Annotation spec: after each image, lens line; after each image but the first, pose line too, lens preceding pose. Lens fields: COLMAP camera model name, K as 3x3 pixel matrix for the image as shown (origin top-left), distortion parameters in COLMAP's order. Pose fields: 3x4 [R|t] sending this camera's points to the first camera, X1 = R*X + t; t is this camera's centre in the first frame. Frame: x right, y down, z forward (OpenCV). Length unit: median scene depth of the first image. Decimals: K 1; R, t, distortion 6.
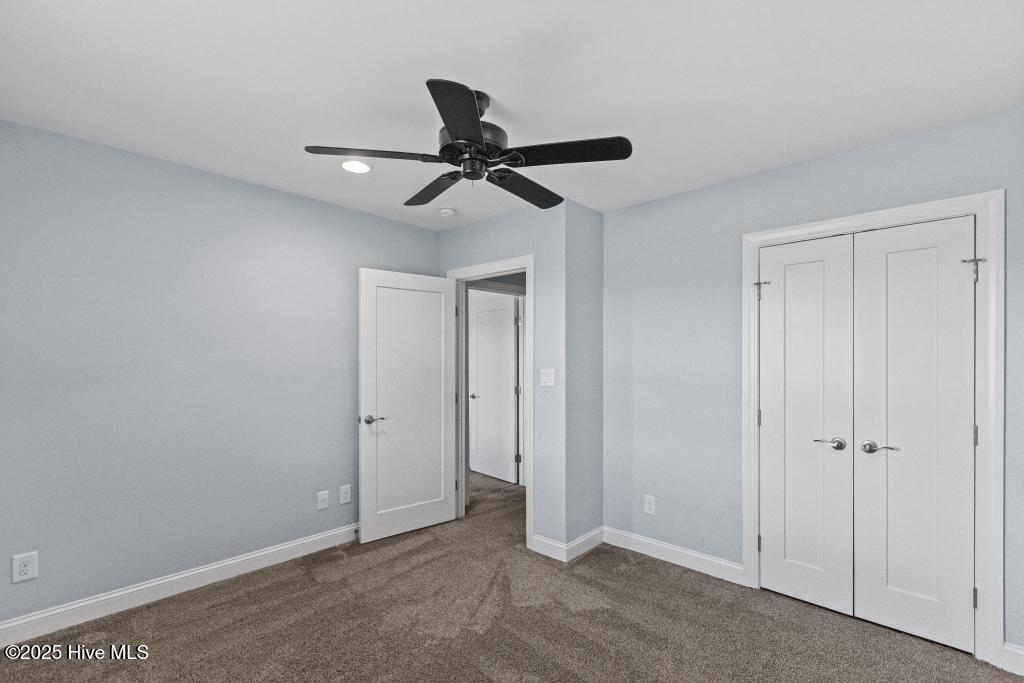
lens RADIAL K [[468.2, 0, 511.0], [0, 468.2, 357.1], [0, 0, 1]] dist [0.000464, 0.000144]
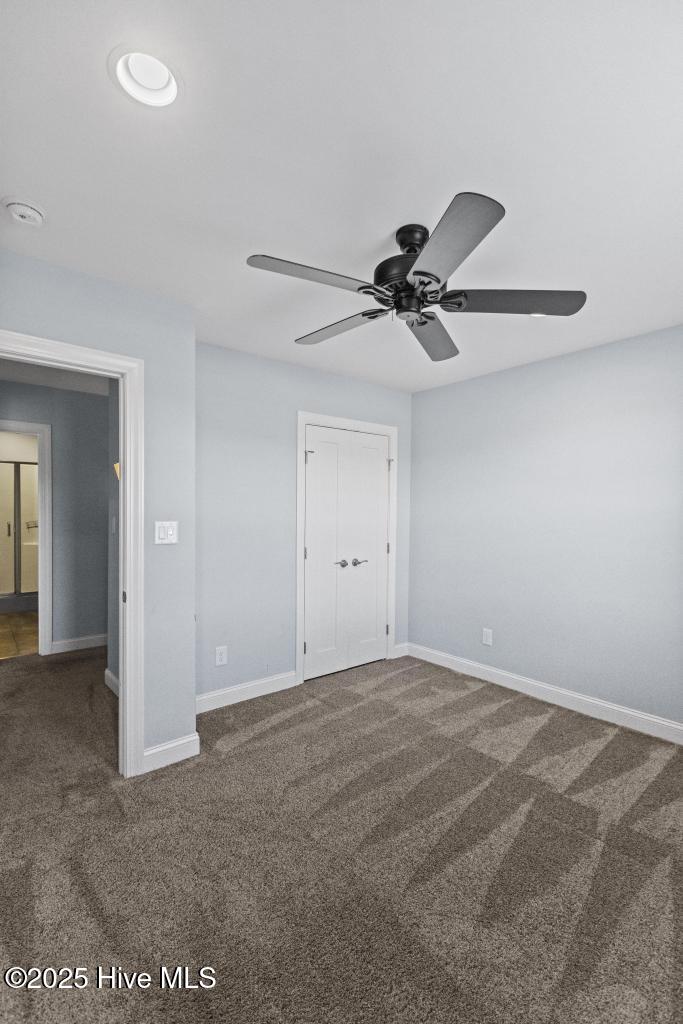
lens RADIAL K [[456.3, 0, 337.4], [0, 456.3, 515.9], [0, 0, 1]] dist [0.001323, 0.000096]
pose [[0.130083, -0.013694, 0.991409, -0.712344], [-0.009569, 0.999841, 0.015066, 0.003057], [-0.991457, -0.011446, 0.129932, 0.721831]]
